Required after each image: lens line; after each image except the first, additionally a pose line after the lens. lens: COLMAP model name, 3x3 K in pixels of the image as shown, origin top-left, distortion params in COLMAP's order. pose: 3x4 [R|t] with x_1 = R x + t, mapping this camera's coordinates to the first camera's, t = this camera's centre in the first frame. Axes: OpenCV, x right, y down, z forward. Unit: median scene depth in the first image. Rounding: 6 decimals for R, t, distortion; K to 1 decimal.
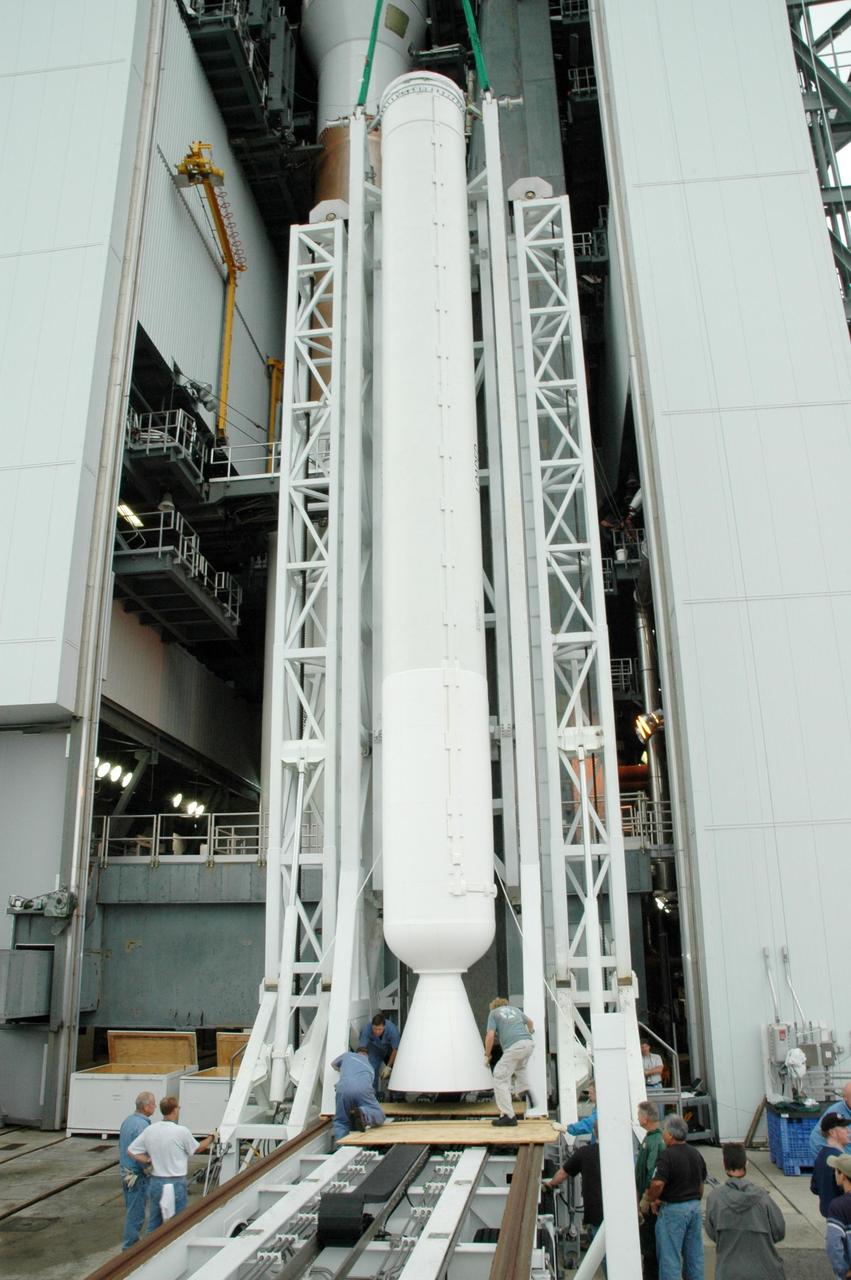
lens RADIAL K [[985.6, 0, 425.2], [0, 985.6, 642.2], [0, 0, 1]] dist [-0.150399, 0.118813]
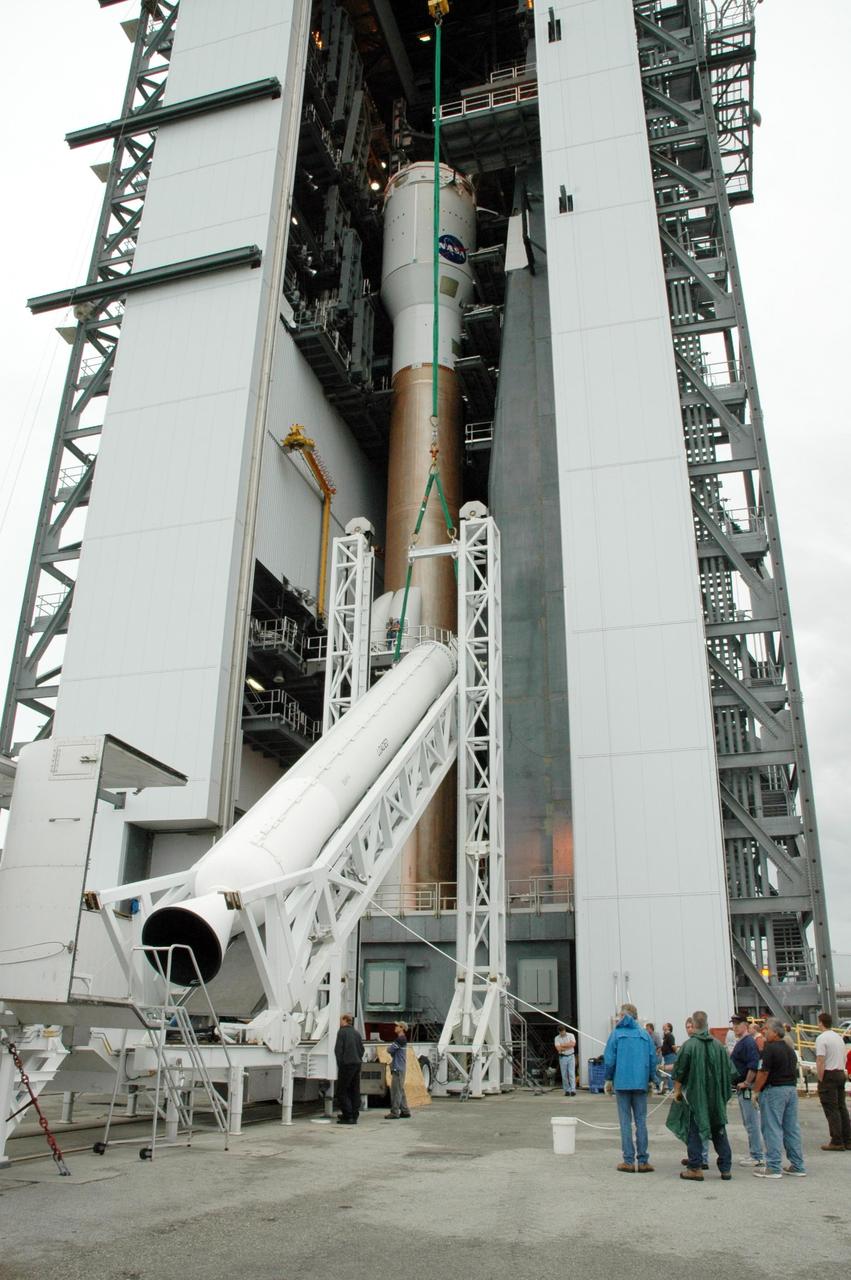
lens RADIAL K [[985.6, 0, 429.9], [0, 985.6, 642.0], [0, 0, 1]] dist [-0.150399, 0.118813]
pose [[0.988052, -0.029357, -0.151300, 0.191560], [0.018514, 0.997191, -0.072579, -0.082094], [0.153005, 0.068911, 0.985820, -0.450555]]
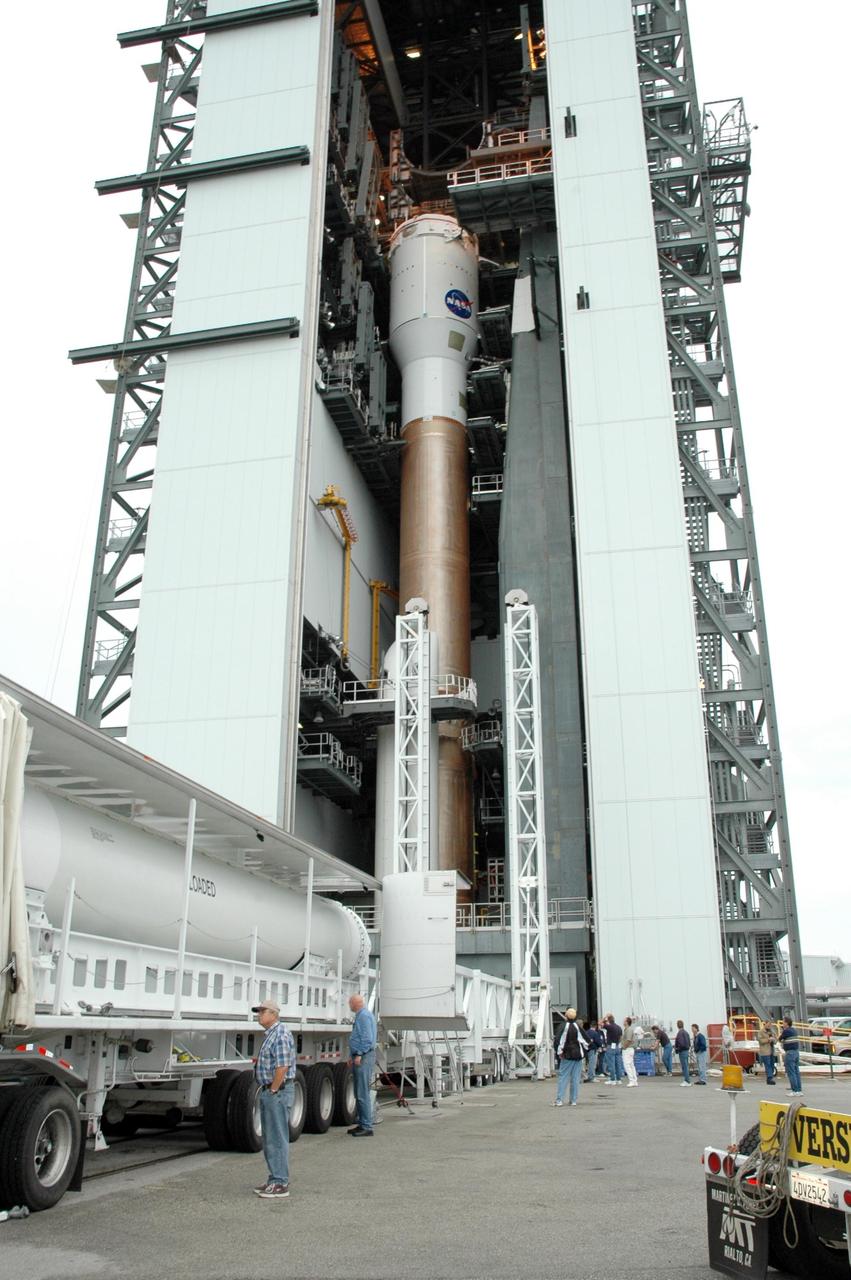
lens RADIAL K [[1057.4, 0, 435.2], [0, 1057.4, 644.6], [0, 0, 1]] dist [-0.105087, 0.038200]
pose [[0.997349, -0.010396, -0.072025, 0.066386], [0.007412, 0.999108, -0.041570, -0.189729], [0.072393, 0.040926, 0.996536, -0.793538]]
